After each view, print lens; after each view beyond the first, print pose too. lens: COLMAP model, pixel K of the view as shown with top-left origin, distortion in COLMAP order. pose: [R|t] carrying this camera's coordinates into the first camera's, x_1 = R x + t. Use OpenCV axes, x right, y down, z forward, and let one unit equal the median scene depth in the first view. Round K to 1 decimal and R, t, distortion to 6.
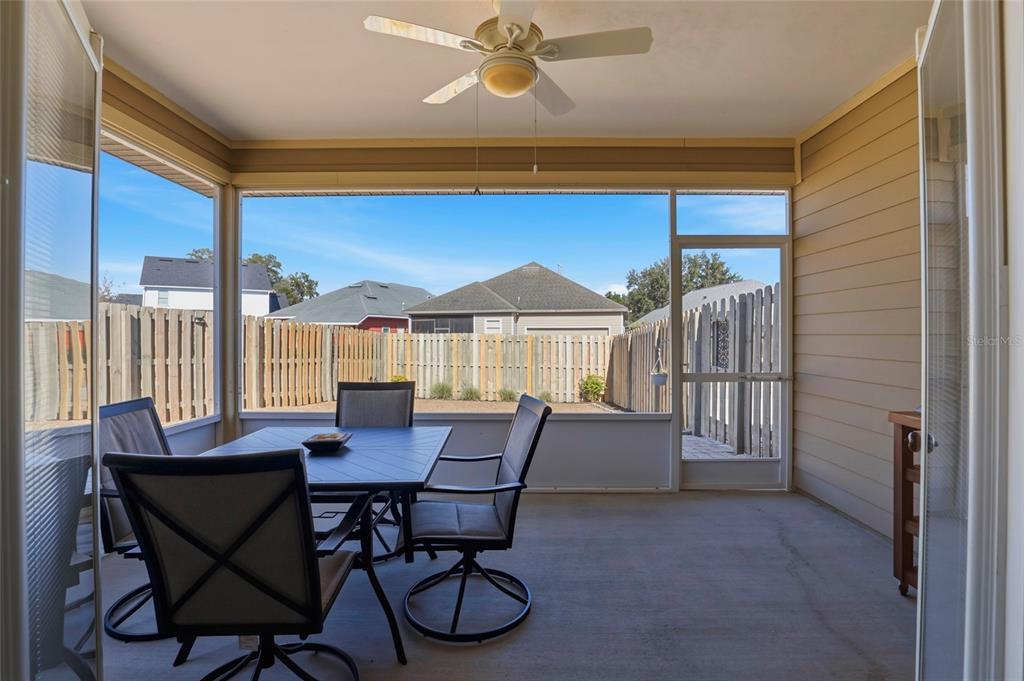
lens RADIAL K [[479.3, 0, 519.4], [0, 479.3, 338.0], [0, 0, 1]] dist [-0.031677, 0.002011]
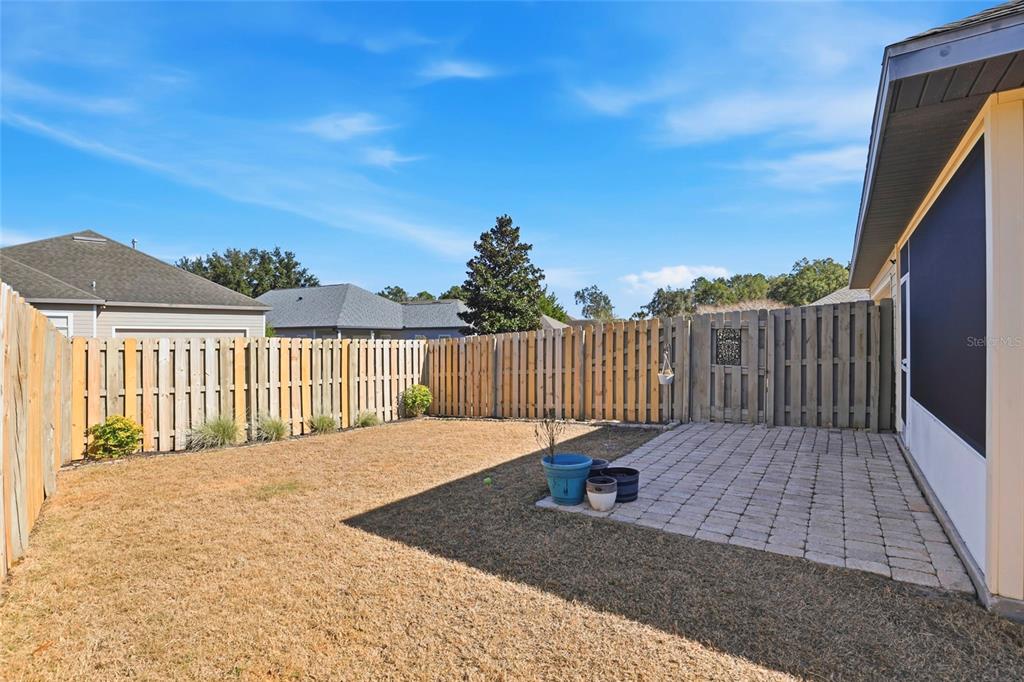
lens RADIAL K [[479.3, 0, 511.9], [0, 479.3, 339.8], [0, 0, 1]] dist [-0.031677, 0.002011]
pose [[0.568803, -0.005394, 0.822456, -0.432335], [0.007082, 0.999974, 0.001660, -0.005066], [-0.822443, 0.004880, 0.568826, 0.353938]]
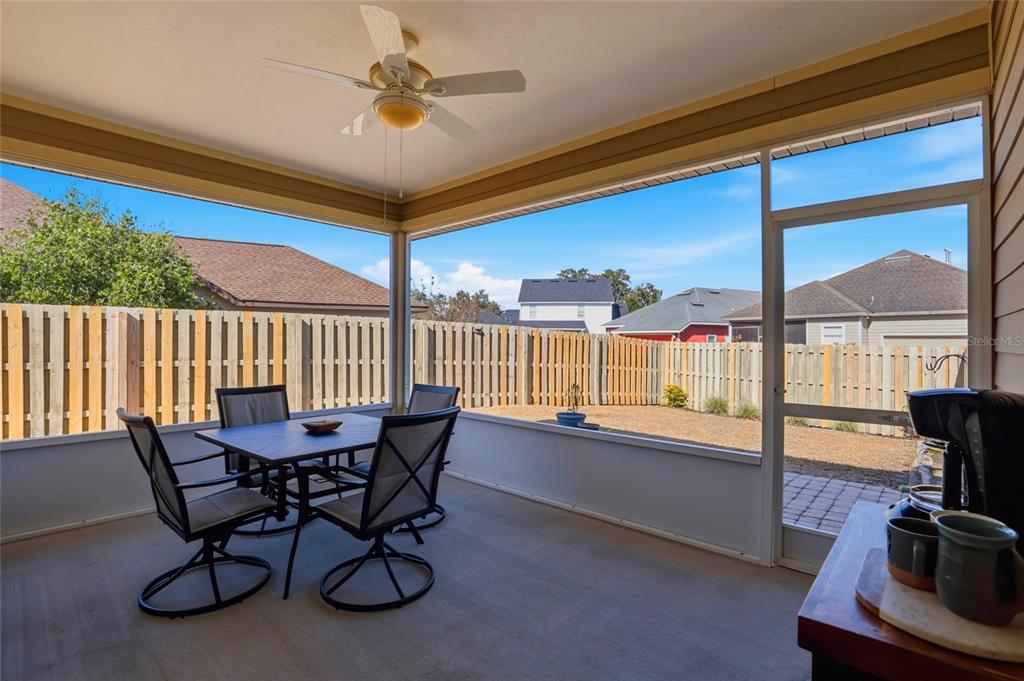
lens RADIAL K [[479.3, 0, 513.9], [0, 479.3, 340.2], [0, 0, 1]] dist [-0.031677, 0.002011]
pose [[0.749479, 0.004048, -0.662015, 0.147767], [-0.011248, 0.999915, -0.006620, -0.003225], [0.661932, 0.012409, 0.749461, 0.058446]]
